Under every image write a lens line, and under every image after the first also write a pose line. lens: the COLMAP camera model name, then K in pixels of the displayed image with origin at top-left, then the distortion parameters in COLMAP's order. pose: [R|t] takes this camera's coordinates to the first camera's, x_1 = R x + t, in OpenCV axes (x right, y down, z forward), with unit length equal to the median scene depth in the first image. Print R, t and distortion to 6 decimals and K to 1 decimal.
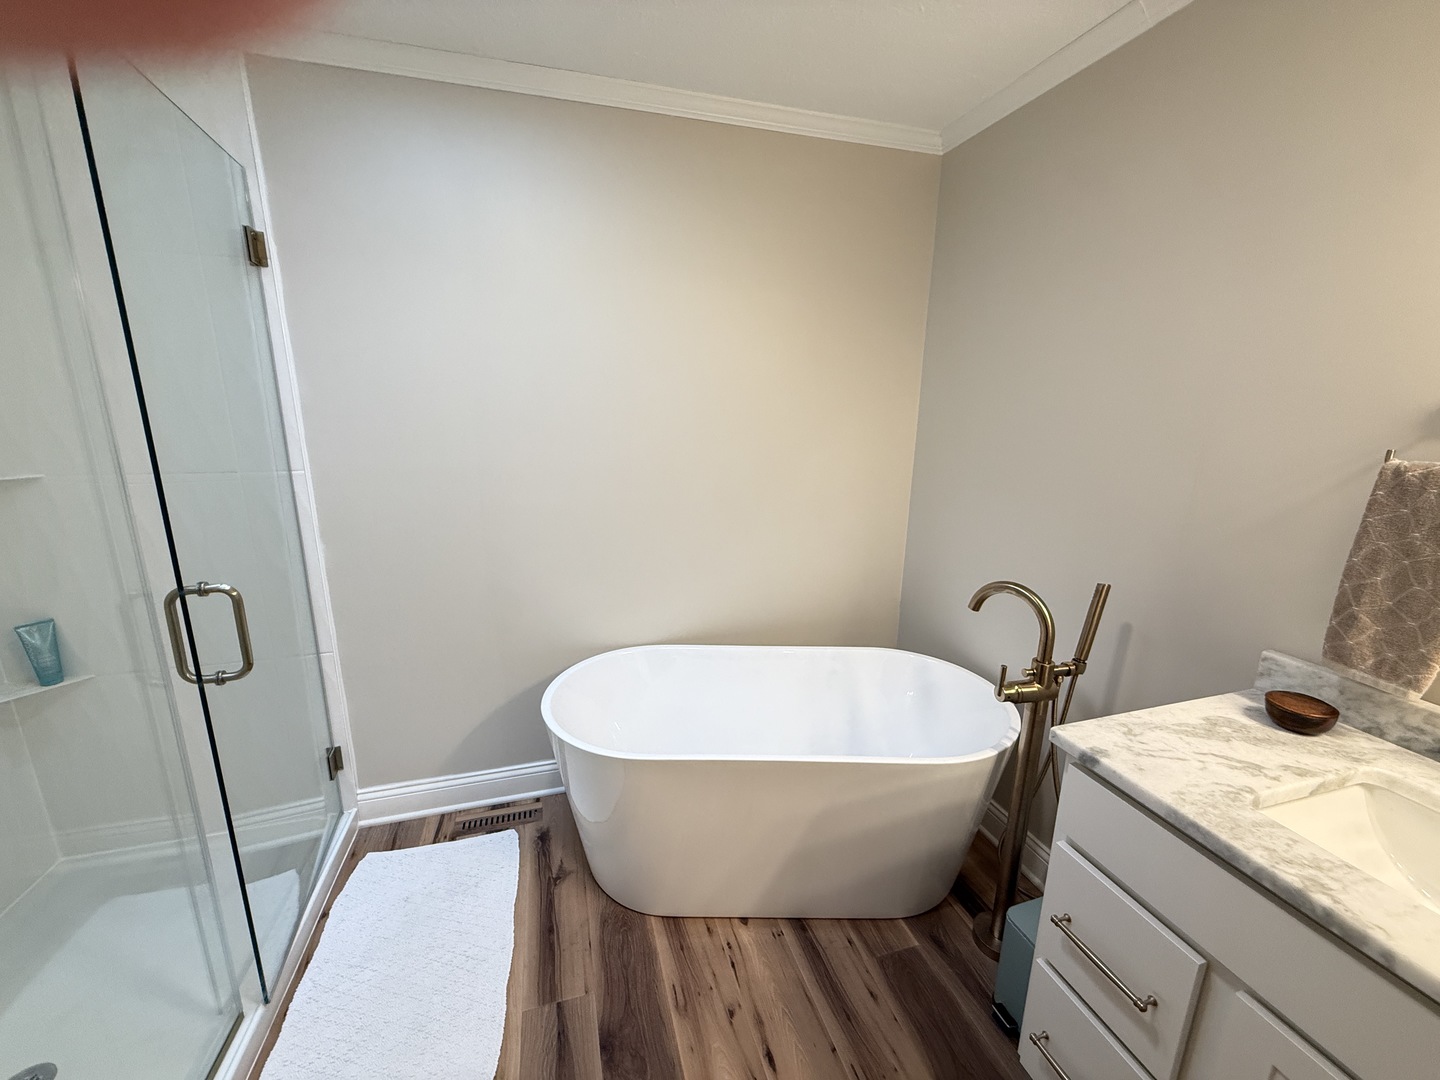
lens RADIAL K [[572.6, 0, 715.9], [0, 572.6, 539.9], [0, 0, 1]] dist [-0.000448, 0.000222]
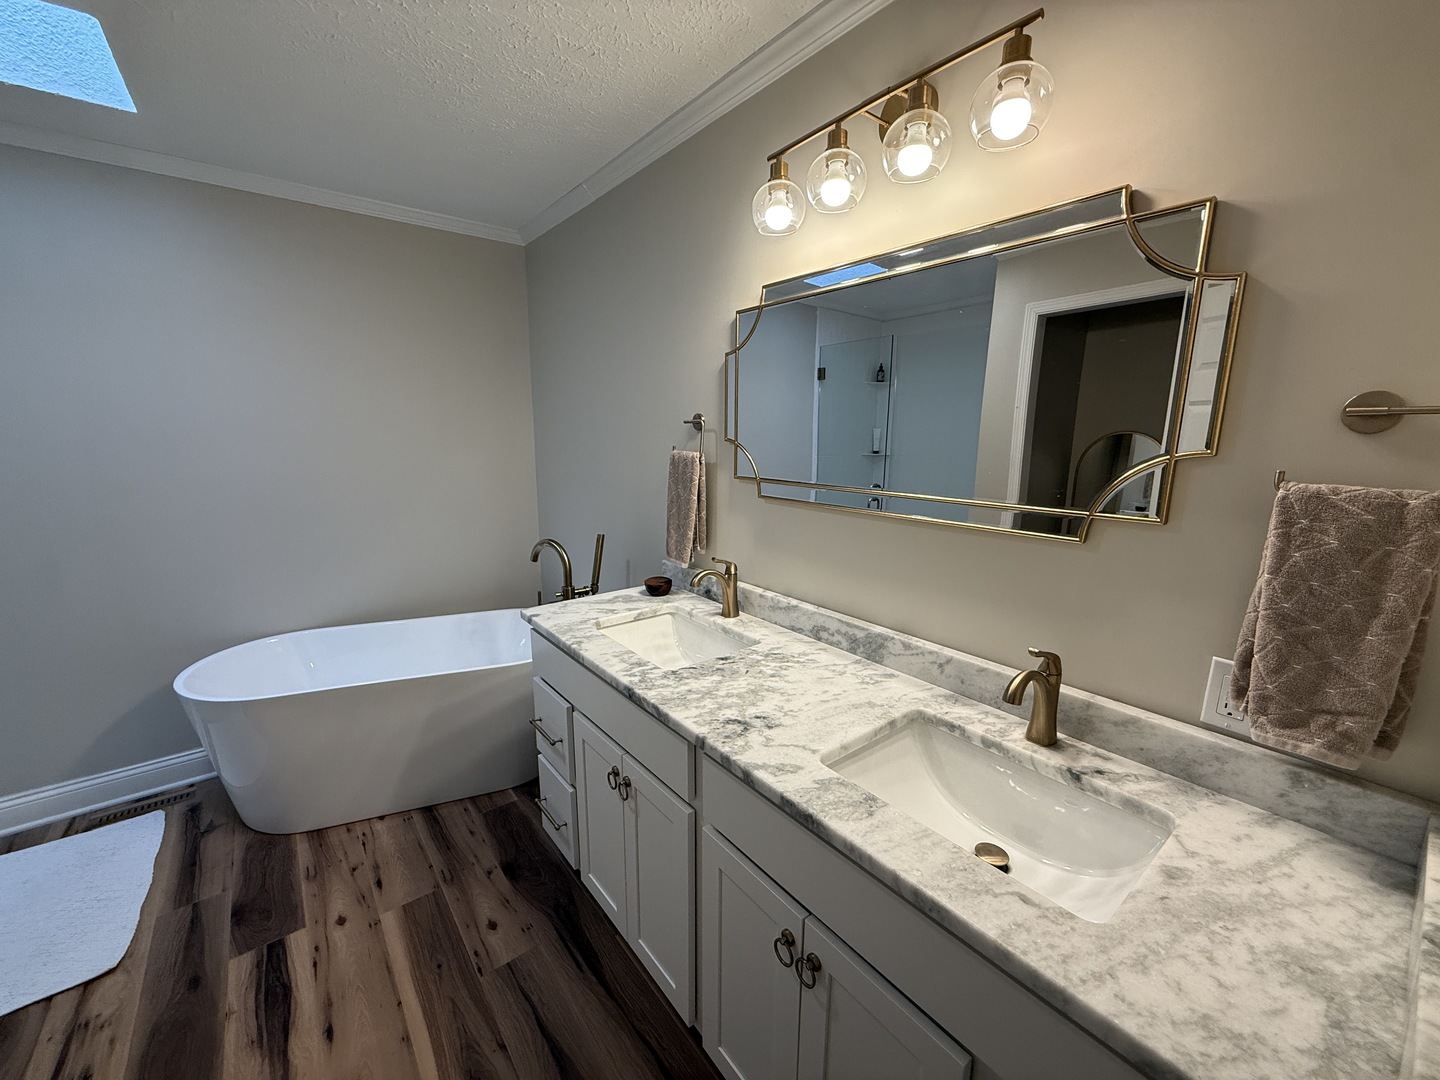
lens RADIAL K [[572.6, 0, 715.9], [0, 572.6, 539.9], [0, 0, 1]] dist [-0.000448, 0.000222]
pose [[0.927018, -0.080272, 0.366326, 0.343803], [0.093952, 0.995383, -0.019636, 0.137030], [-0.363058, 0.052620, 0.930279, -0.548246]]
